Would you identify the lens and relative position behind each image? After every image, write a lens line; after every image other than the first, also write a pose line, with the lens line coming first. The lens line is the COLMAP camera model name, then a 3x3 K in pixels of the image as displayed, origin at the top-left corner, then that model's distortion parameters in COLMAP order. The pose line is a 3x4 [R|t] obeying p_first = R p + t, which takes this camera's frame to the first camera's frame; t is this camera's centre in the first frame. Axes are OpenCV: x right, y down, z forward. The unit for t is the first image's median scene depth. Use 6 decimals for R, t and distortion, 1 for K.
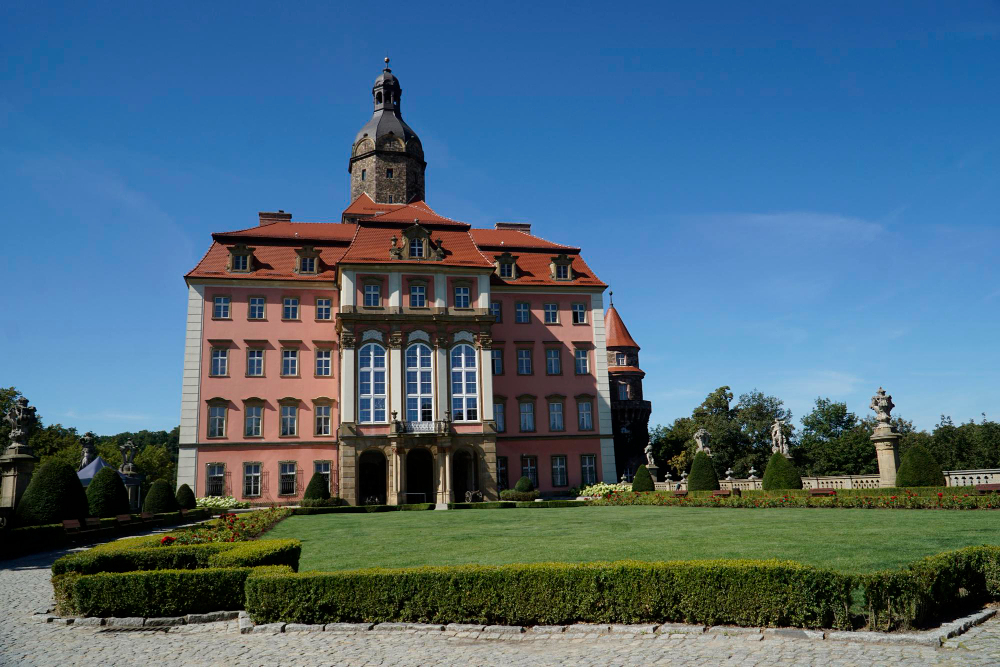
lens RADIAL K [[771.0, 0, 500.0], [0, 771.0, 333.5], [0, 0, 1]] dist [-0.025385, 0.012831]
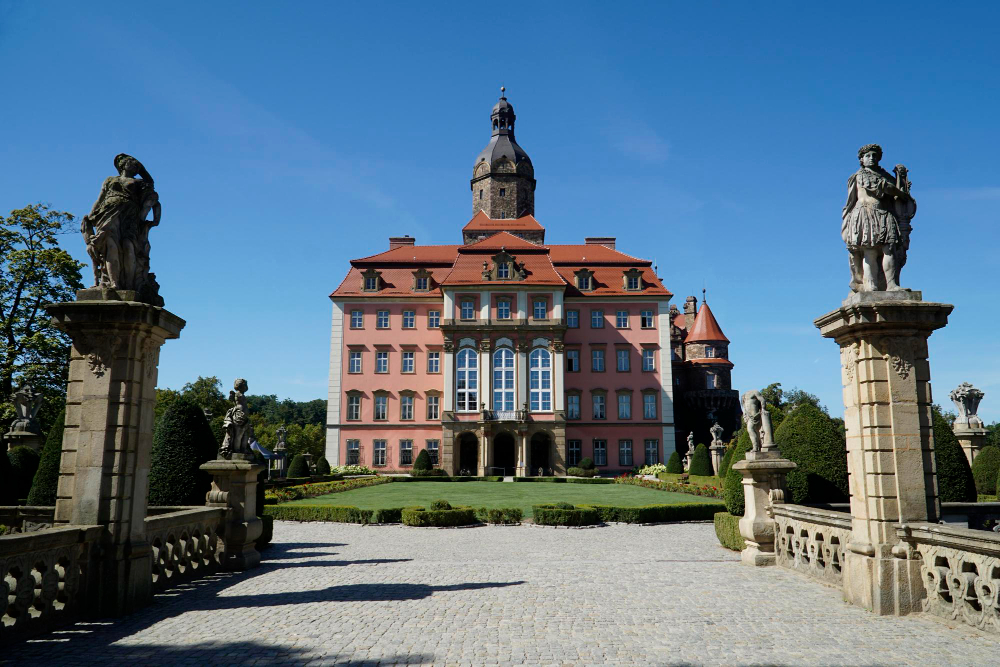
lens RADIAL K [[771.0, 0, 500.0], [0, 771.0, 333.5], [0, 0, 1]] dist [-0.025385, 0.012831]
pose [[0.974734, -0.003504, -0.223340, 0.160489], [0.012455, 0.999174, 0.038683, -0.056900], [0.223020, -0.040487, 0.973973, -0.206614]]
